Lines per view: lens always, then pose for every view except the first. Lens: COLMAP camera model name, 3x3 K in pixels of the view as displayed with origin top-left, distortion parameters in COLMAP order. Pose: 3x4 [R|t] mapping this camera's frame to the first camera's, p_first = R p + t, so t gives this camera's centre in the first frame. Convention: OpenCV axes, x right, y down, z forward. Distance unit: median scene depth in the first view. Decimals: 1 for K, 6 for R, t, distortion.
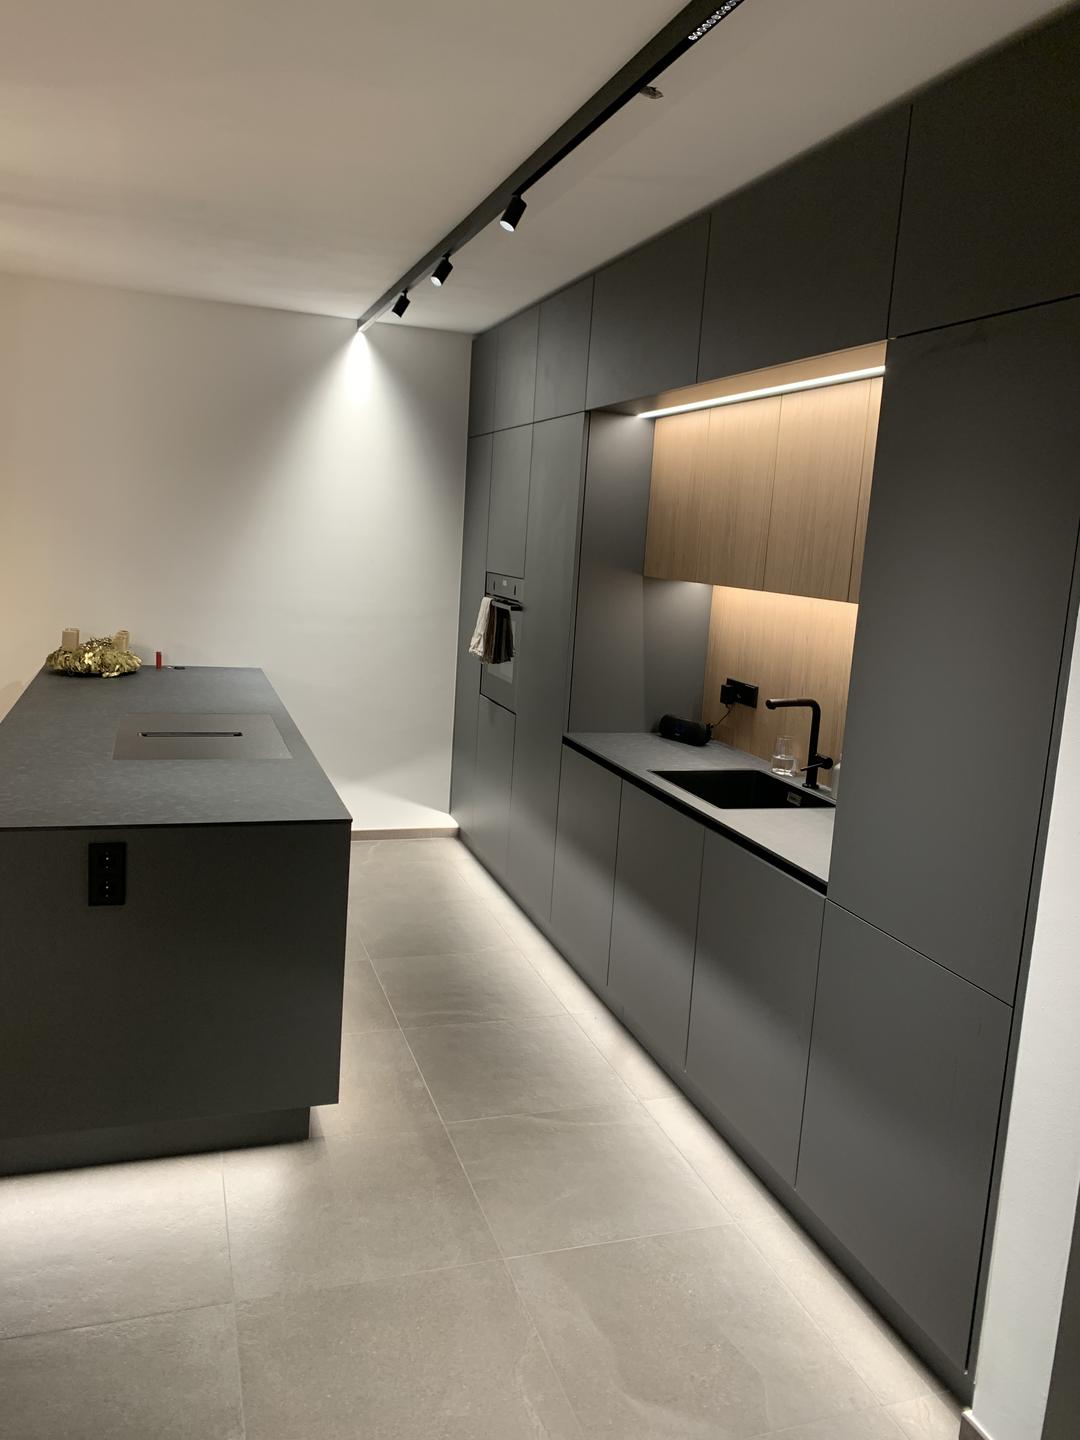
lens RADIAL K [[1105.8, 0, 550.0], [0, 1105.8, 727.2], [0, 0, 1]] dist [0.014418, -0.016094]
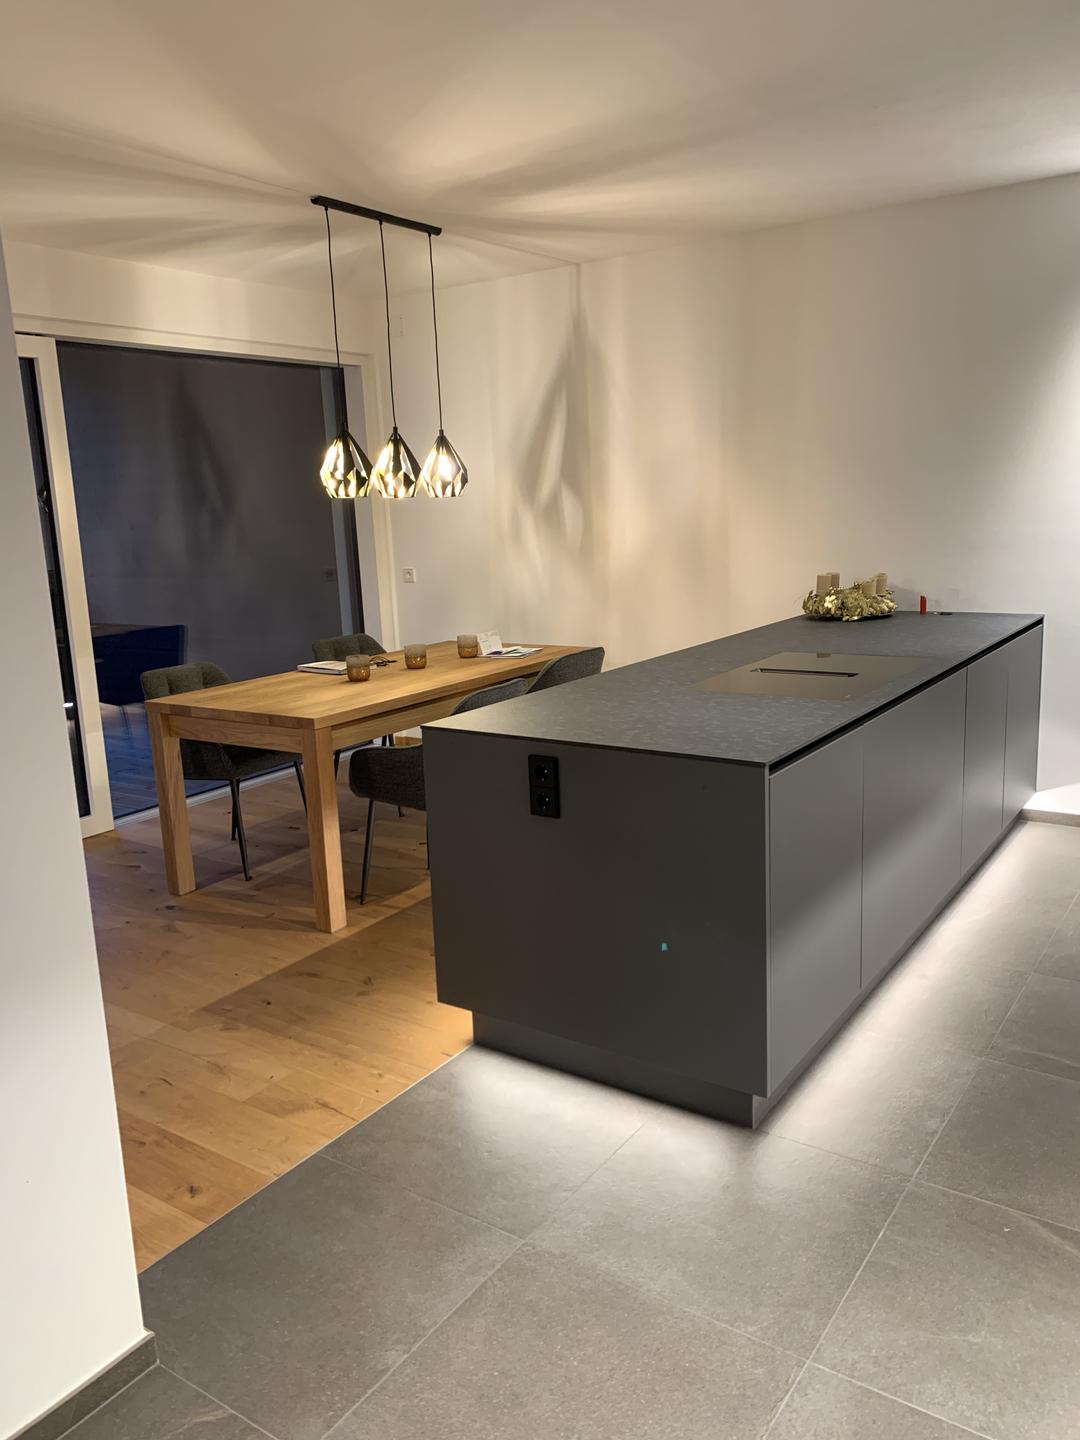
lens RADIAL K [[1105.8, 0, 536.4], [0, 1105.8, 717.0], [0, 0, 1]] dist [0.014418, -0.016094]
pose [[0.588379, 0.068959, -0.805639, 0.272339], [-0.060891, 0.997306, 0.040894, 0.018573], [0.806289, 0.024995, 0.590993, 0.259731]]
